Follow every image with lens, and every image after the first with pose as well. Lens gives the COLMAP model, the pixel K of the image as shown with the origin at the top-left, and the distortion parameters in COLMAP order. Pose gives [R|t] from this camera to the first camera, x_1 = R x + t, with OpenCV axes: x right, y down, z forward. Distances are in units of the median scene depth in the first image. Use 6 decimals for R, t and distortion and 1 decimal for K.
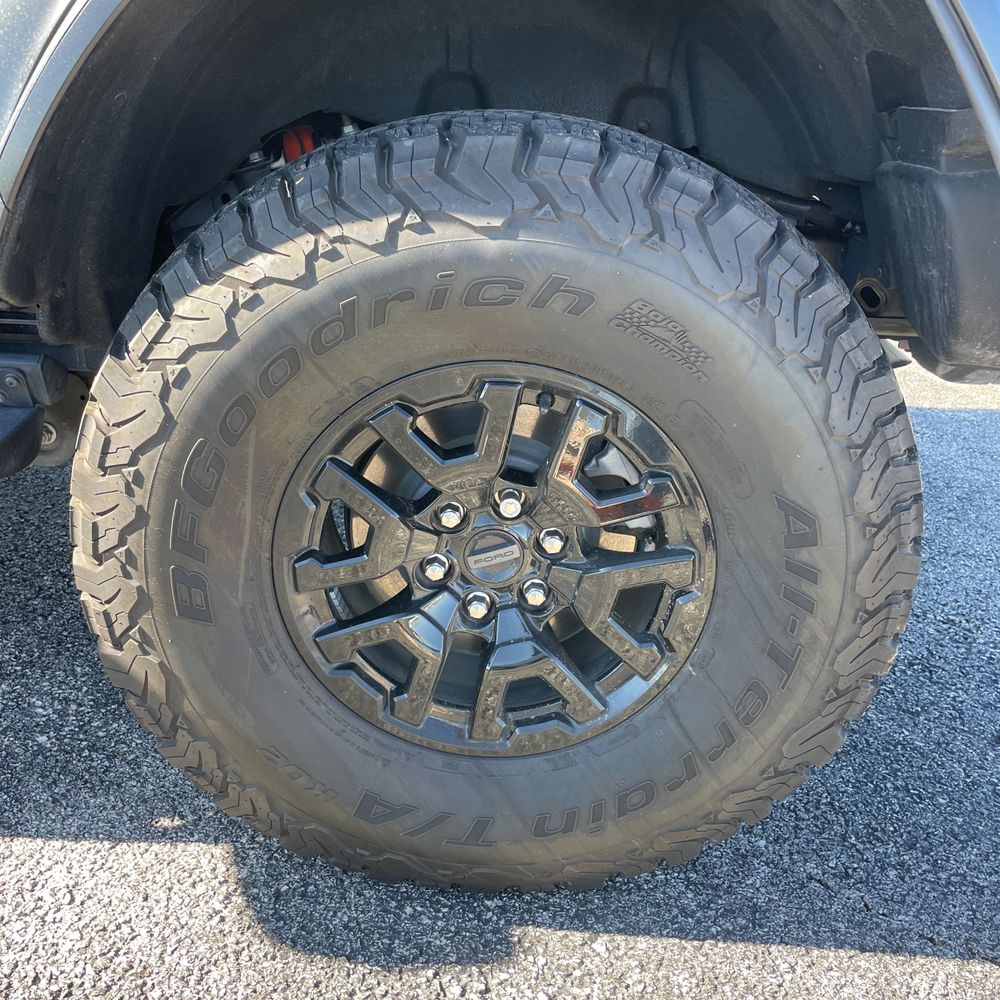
lens RADIAL K [[1011.0, 0, 484.8], [0, 1011.0, 485.5], [0, 0, 1]] dist [0.040516, 0.000000]
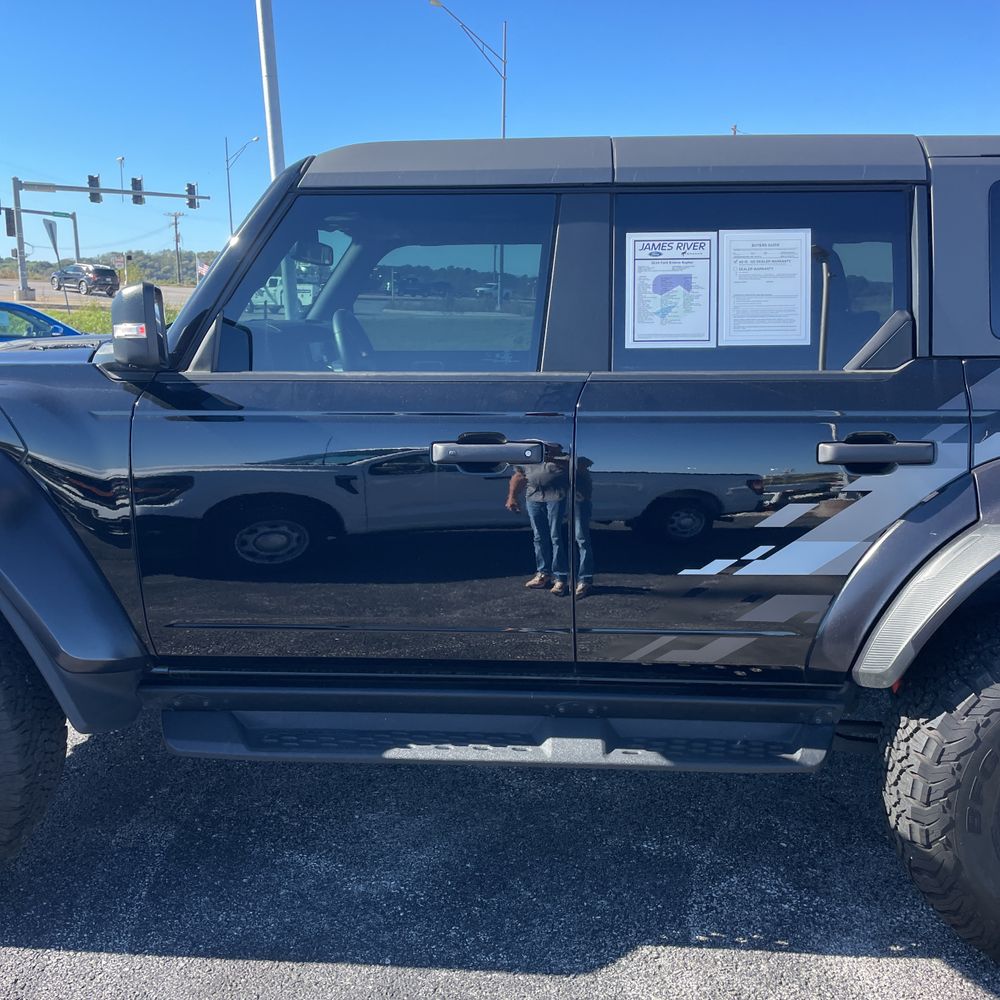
lens RADIAL K [[1011.0, 0, 496.7], [0, 1011.0, 485.6], [0, 0, 1]] dist [0.040516, 0.000000]
pose [[0.998937, -0.022027, -0.040481, -1.317691], [0.012930, 0.977059, -0.212575, -0.154725], [0.044235, 0.211826, 0.976306, -1.461631]]
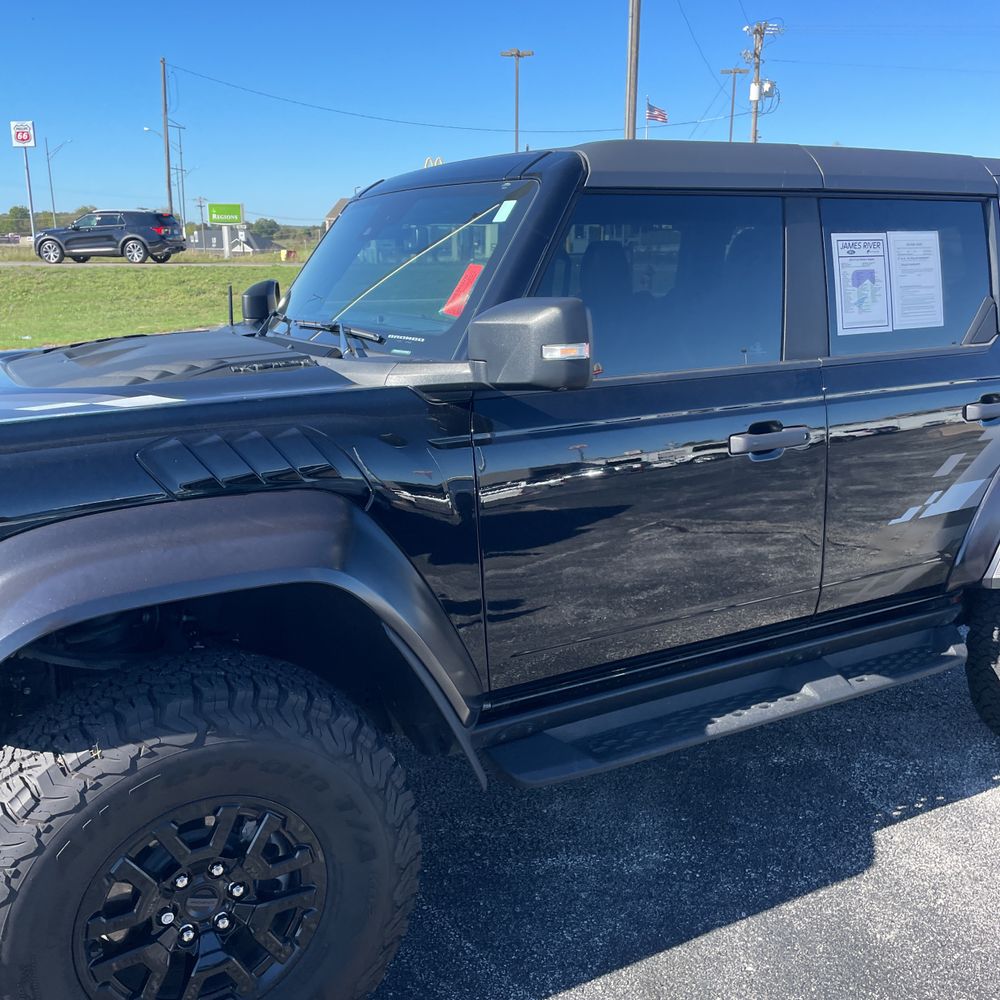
lens RADIAL K [[1011.0, 0, 494.1], [0, 1011.0, 498.3], [0, 0, 1]] dist [0.040516, 0.000000]
pose [[0.866648, -0.153633, 0.474677, -3.418901], [0.218668, 0.972125, -0.084601, -0.546639], [-0.448448, 0.177116, 0.876085, -1.067308]]
